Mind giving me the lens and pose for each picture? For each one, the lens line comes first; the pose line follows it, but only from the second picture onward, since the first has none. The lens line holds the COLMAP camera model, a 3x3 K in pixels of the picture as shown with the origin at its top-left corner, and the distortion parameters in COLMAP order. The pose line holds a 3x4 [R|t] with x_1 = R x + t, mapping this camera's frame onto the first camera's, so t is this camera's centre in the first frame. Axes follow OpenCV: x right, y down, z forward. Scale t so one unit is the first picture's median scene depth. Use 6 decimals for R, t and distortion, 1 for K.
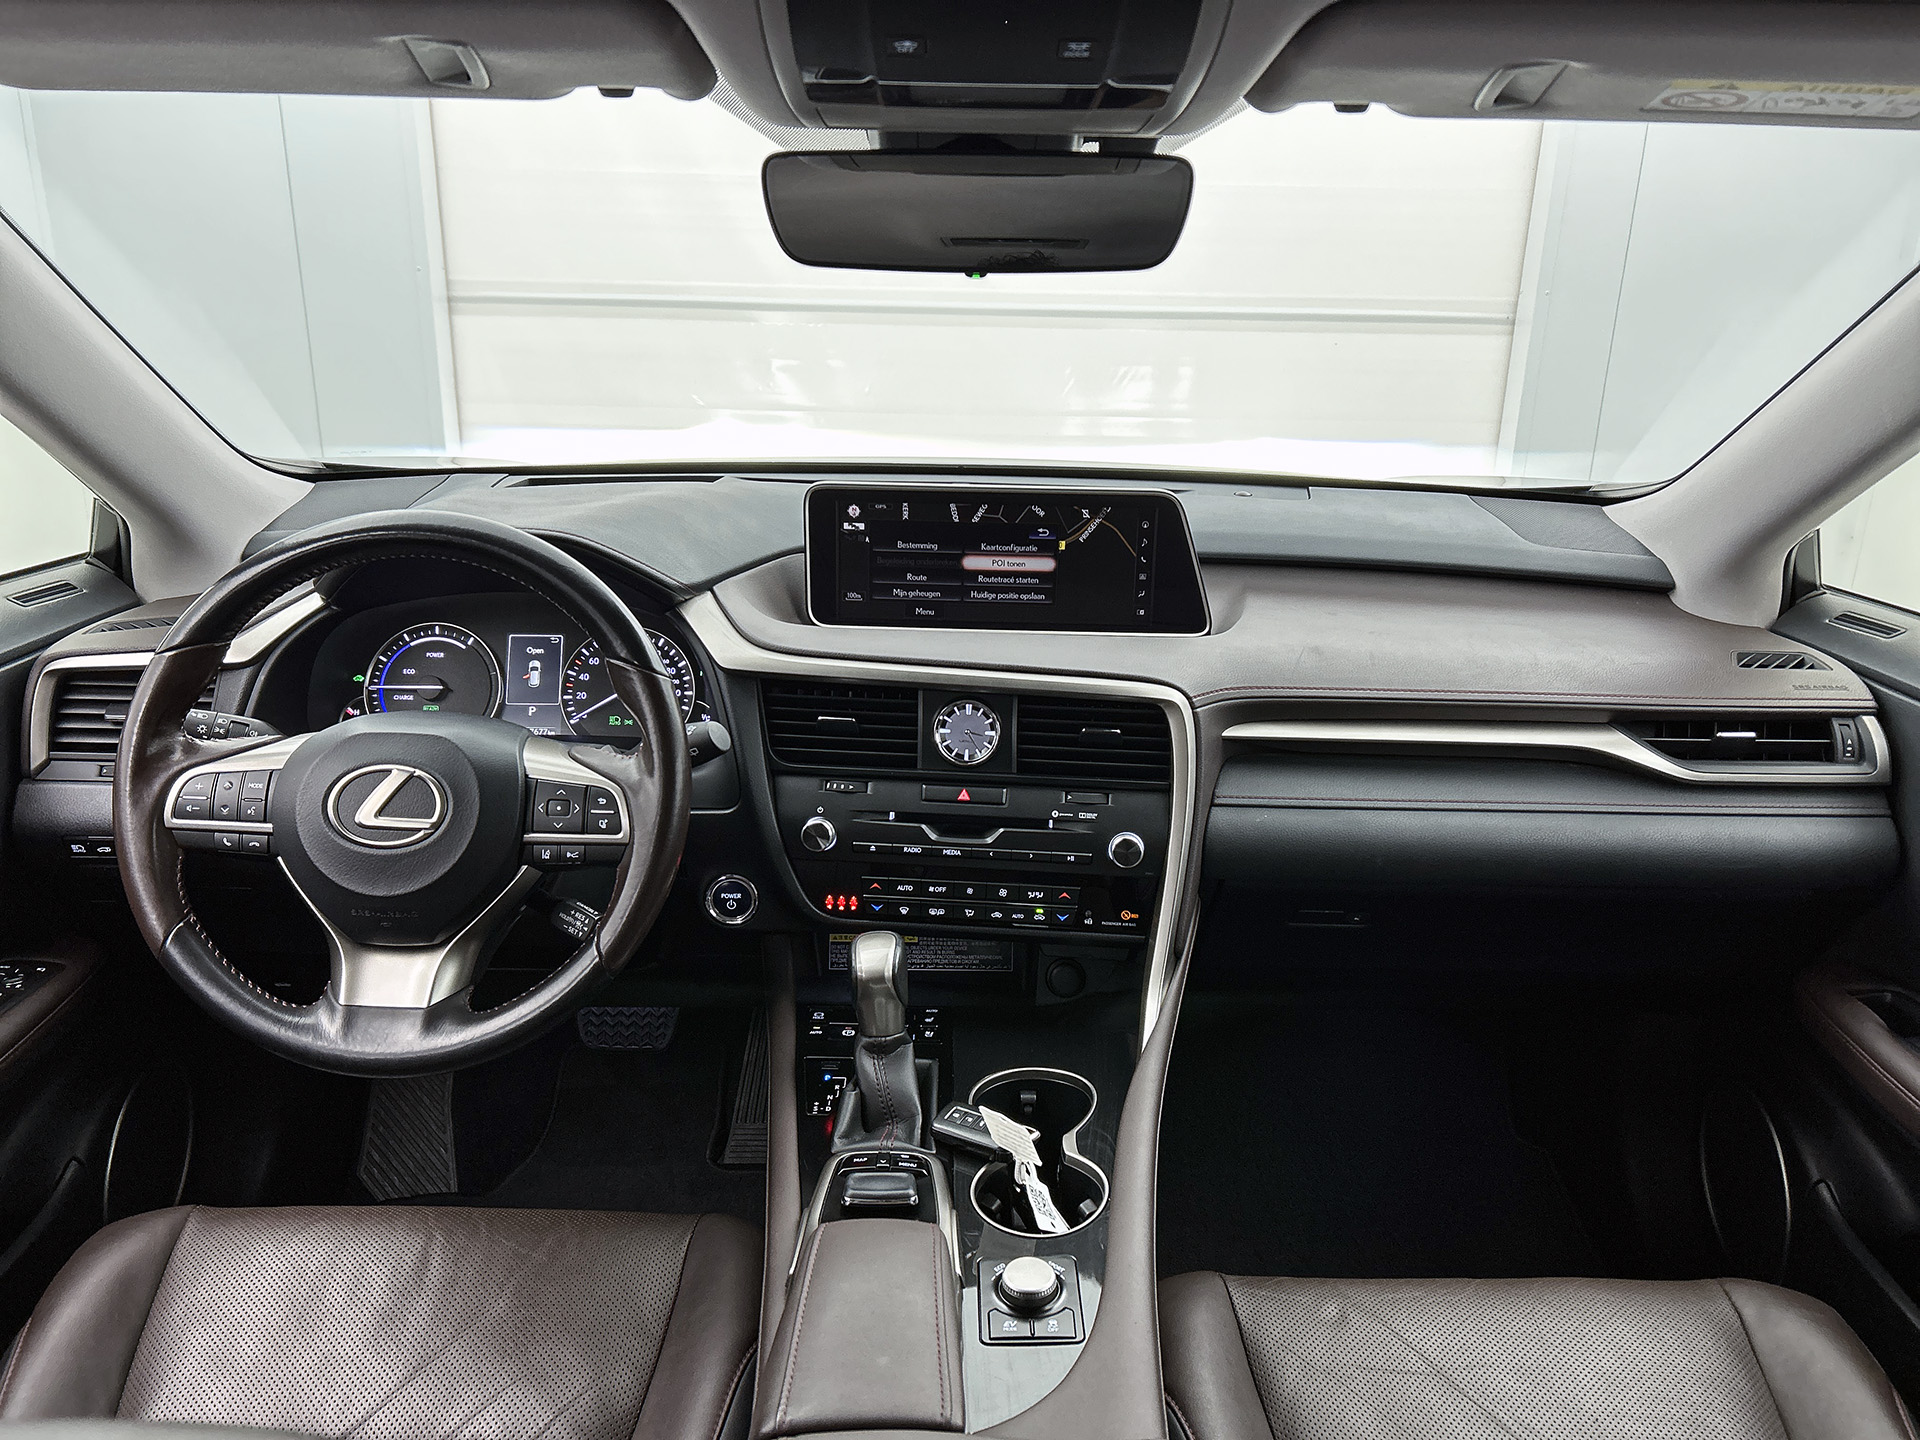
lens RADIAL K [[1442.6, 0, 970.0], [0, 1442.6, 718.3], [0, 0, 1]] dist [0.053120, -0.063272]
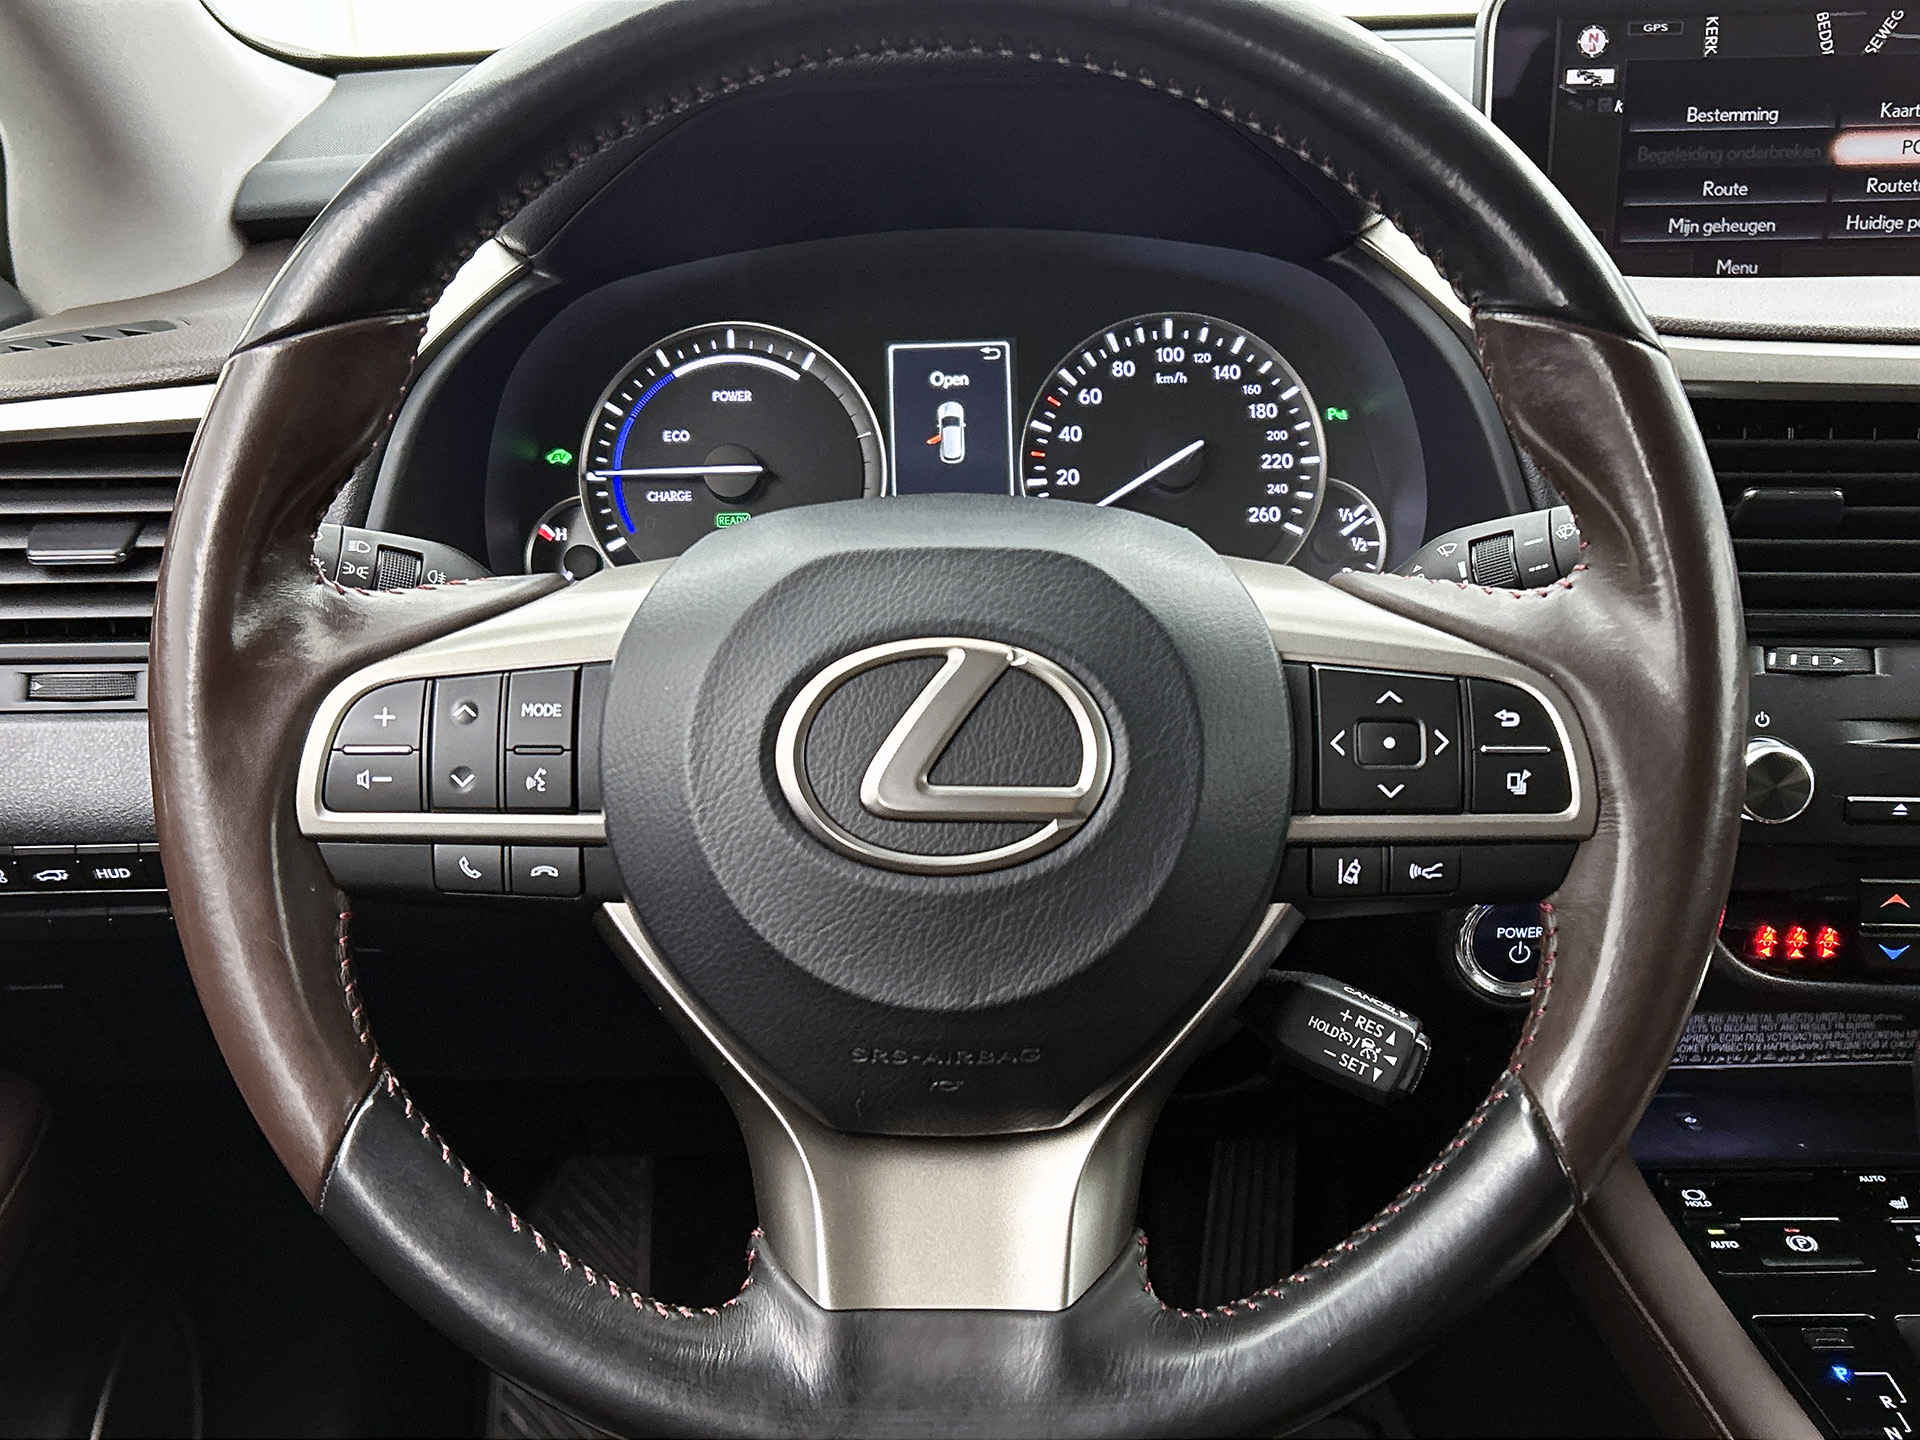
lens RADIAL K [[2020.4, 0, 946.3], [0, 2020.4, 739.6], [0, 0, 1]] dist [0.013413, 0.000000]
pose [[0.998910, -0.038582, -0.026275, -0.292535], [0.040495, 0.996235, 0.076651, 0.014839], [0.023218, -0.077632, 0.996712, 0.391876]]
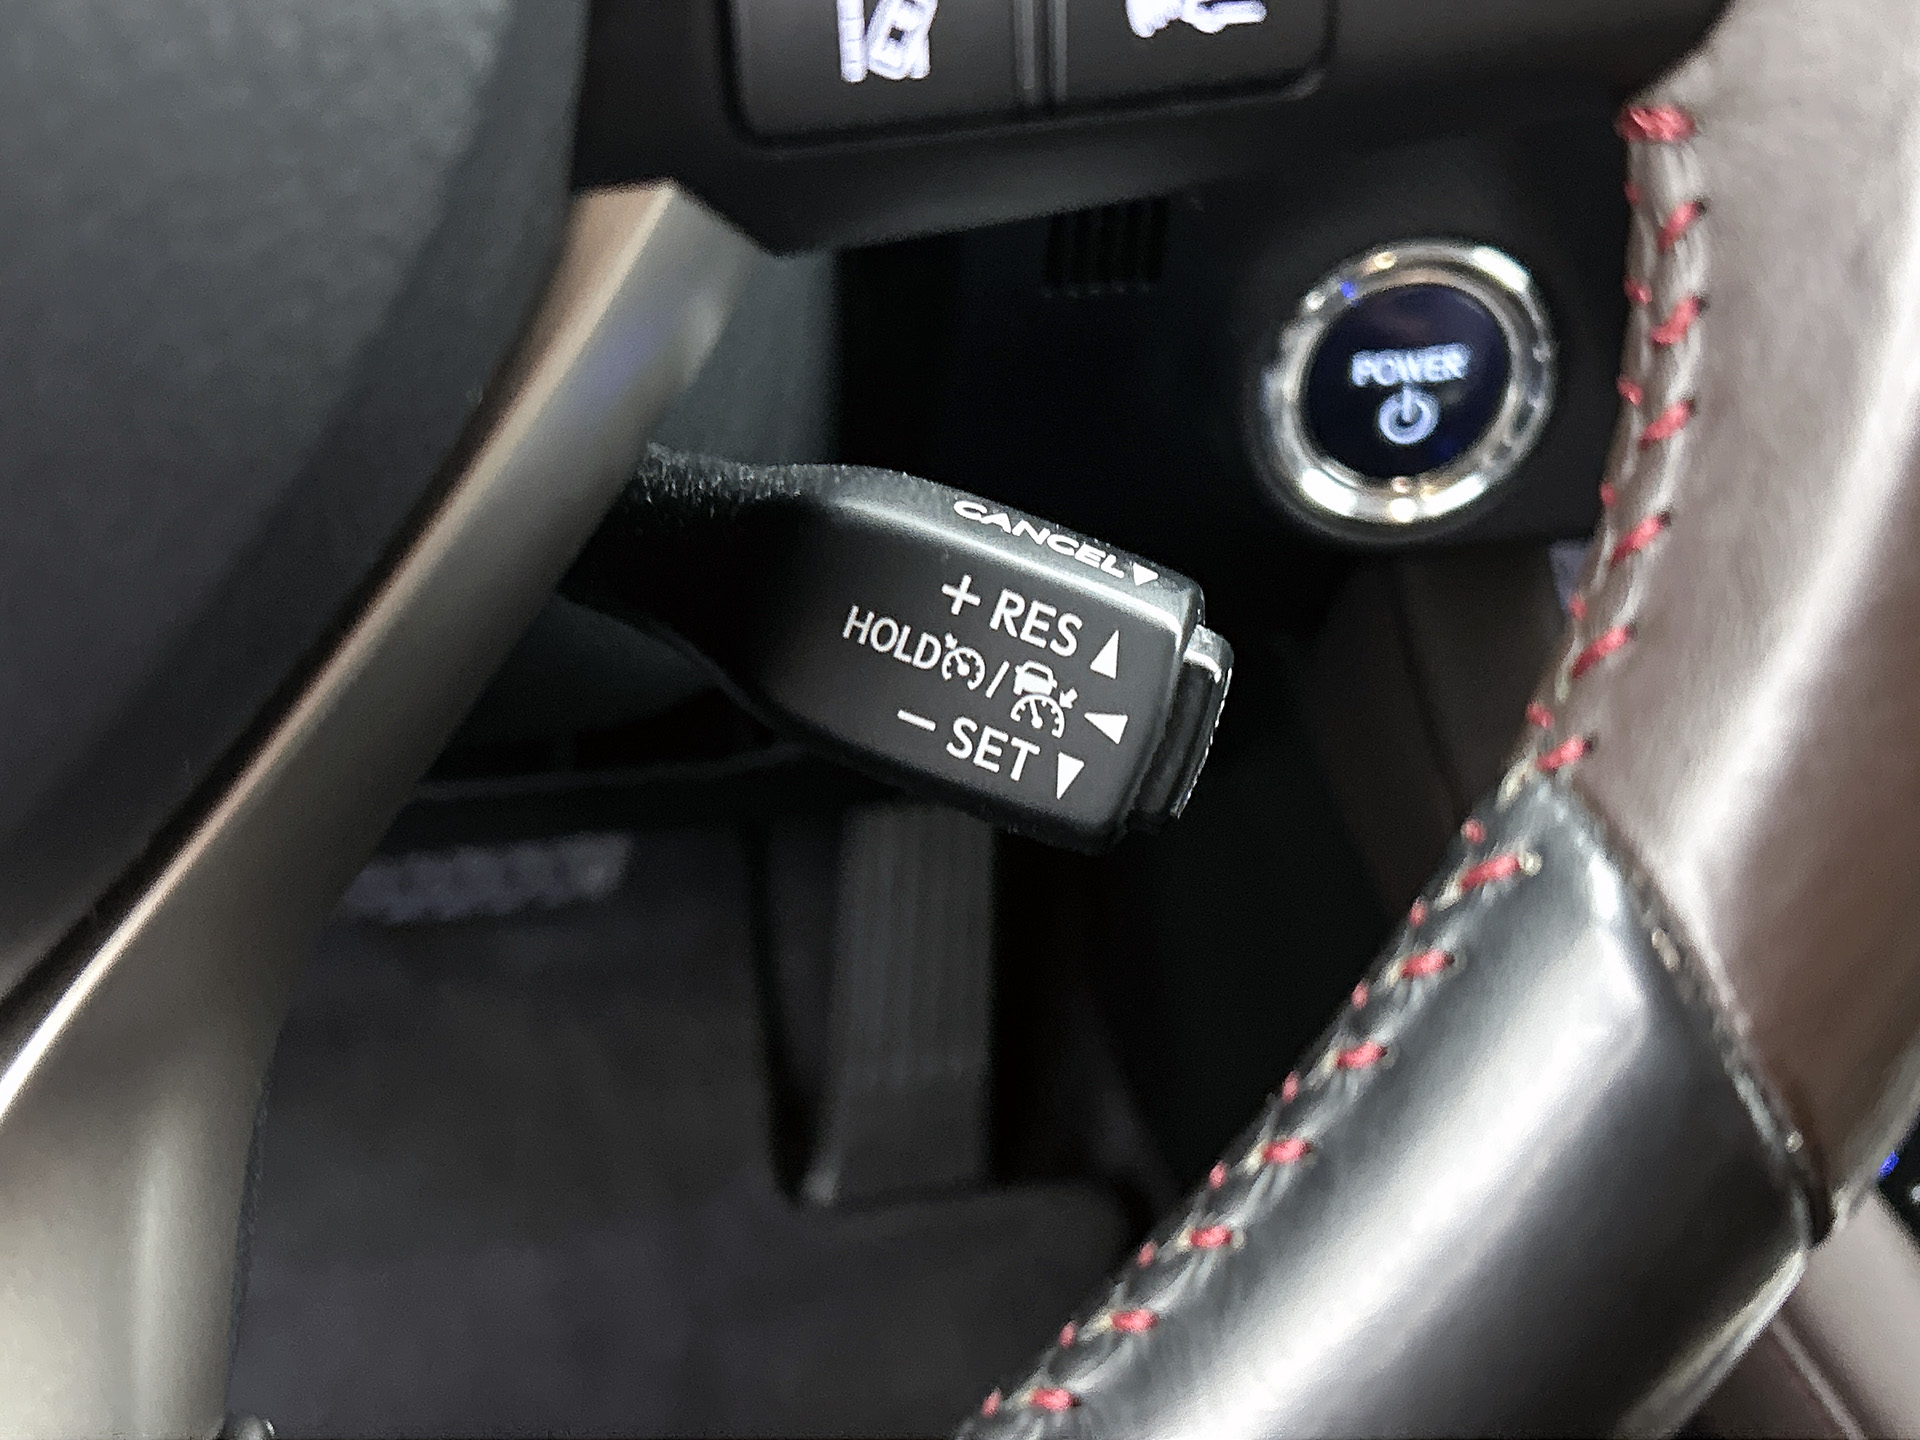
lens RADIAL K [[2419.6, 0, 965.6], [0, 2419.6, 707.9], [0, 0, 1]] dist [0.007198, 0.000000]
pose [[0.988642, -0.116232, 0.095272, -0.237848], [0.087550, 0.960674, 0.263515, 0.073895], [-0.122155, -0.252181, 0.959939, 0.658632]]
